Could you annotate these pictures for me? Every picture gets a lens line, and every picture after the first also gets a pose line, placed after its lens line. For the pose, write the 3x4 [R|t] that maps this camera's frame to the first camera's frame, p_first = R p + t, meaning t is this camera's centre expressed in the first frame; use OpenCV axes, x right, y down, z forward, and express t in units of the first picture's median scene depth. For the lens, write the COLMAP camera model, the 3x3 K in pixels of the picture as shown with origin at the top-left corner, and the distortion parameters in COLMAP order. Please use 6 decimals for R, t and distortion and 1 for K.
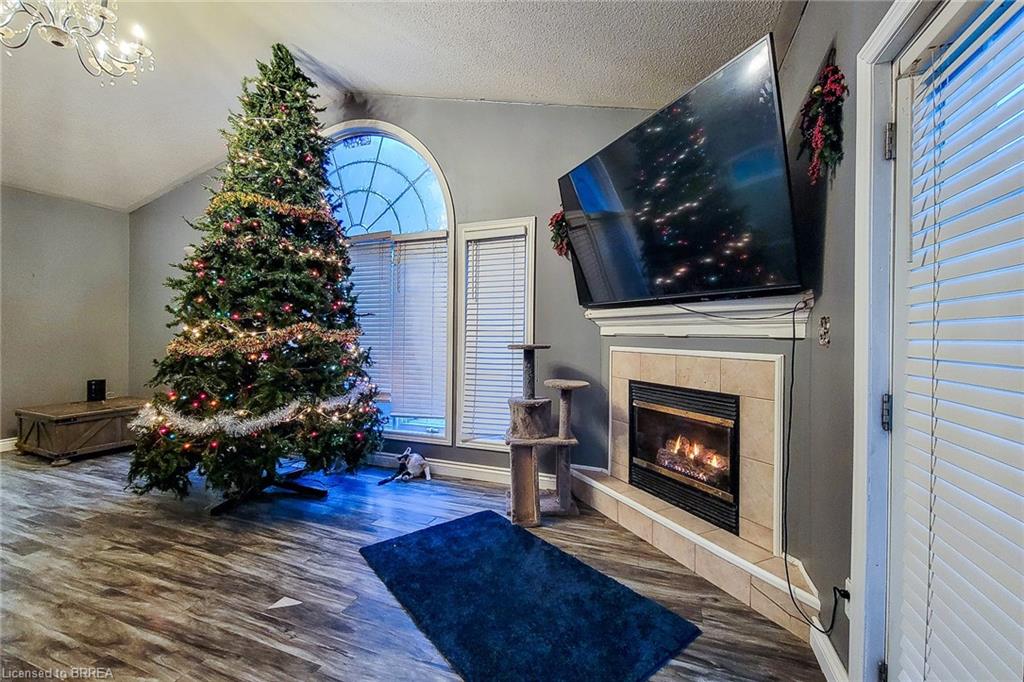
lens RADIAL K [[425.3, 0, 510.2], [0, 425.3, 340.3], [0, 0, 1]] dist [-0.000746, -0.002170]
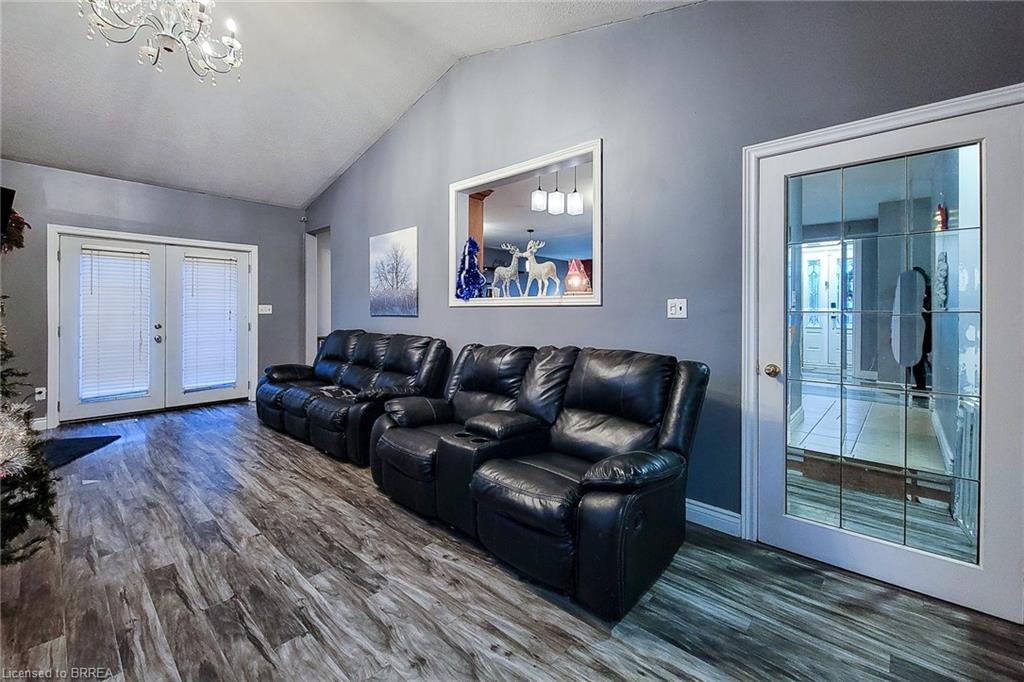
lens RADIAL K [[425.3, 0, 500.4], [0, 425.3, 311.5], [0, 0, 1]] dist [-0.000746, -0.002170]
pose [[-0.922471, -0.017406, 0.385674, -2.057098], [-0.013899, 0.999833, 0.011882, -0.048572], [-0.385816, 0.005601, -0.922559, 1.505472]]
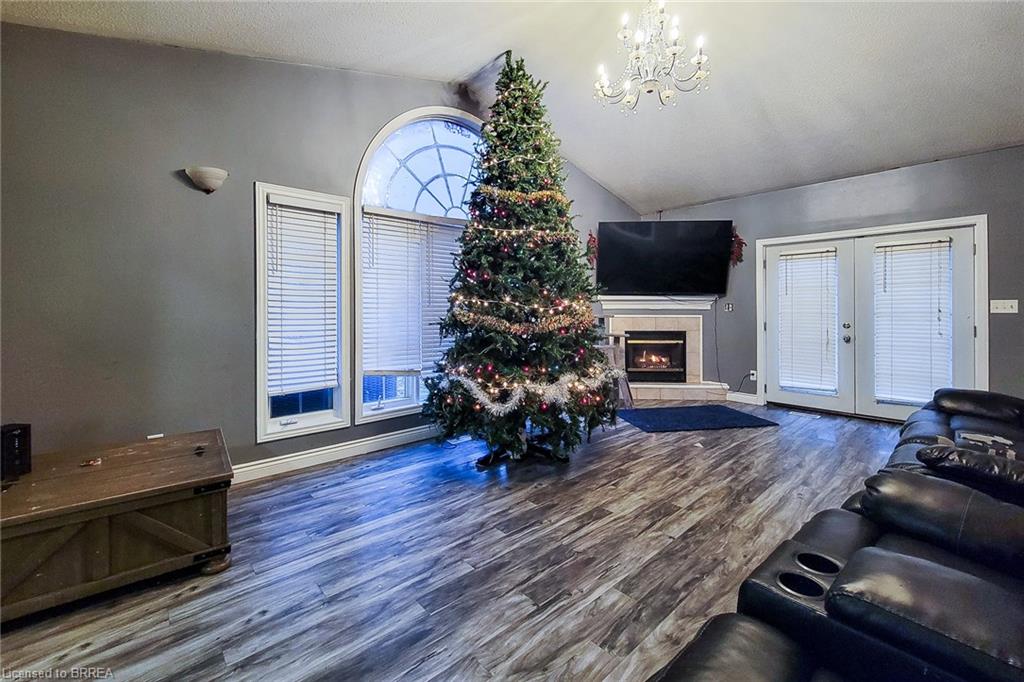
lens RADIAL K [[425.3, 0, 510.0], [0, 425.3, 310.5], [0, 0, 1]] dist [-0.000746, -0.002170]
pose [[0.465976, -0.019065, 0.884592, -2.190163], [0.015764, 0.999788, 0.013244, -0.049164], [-0.884657, 0.007773, 0.466178, 0.682858]]
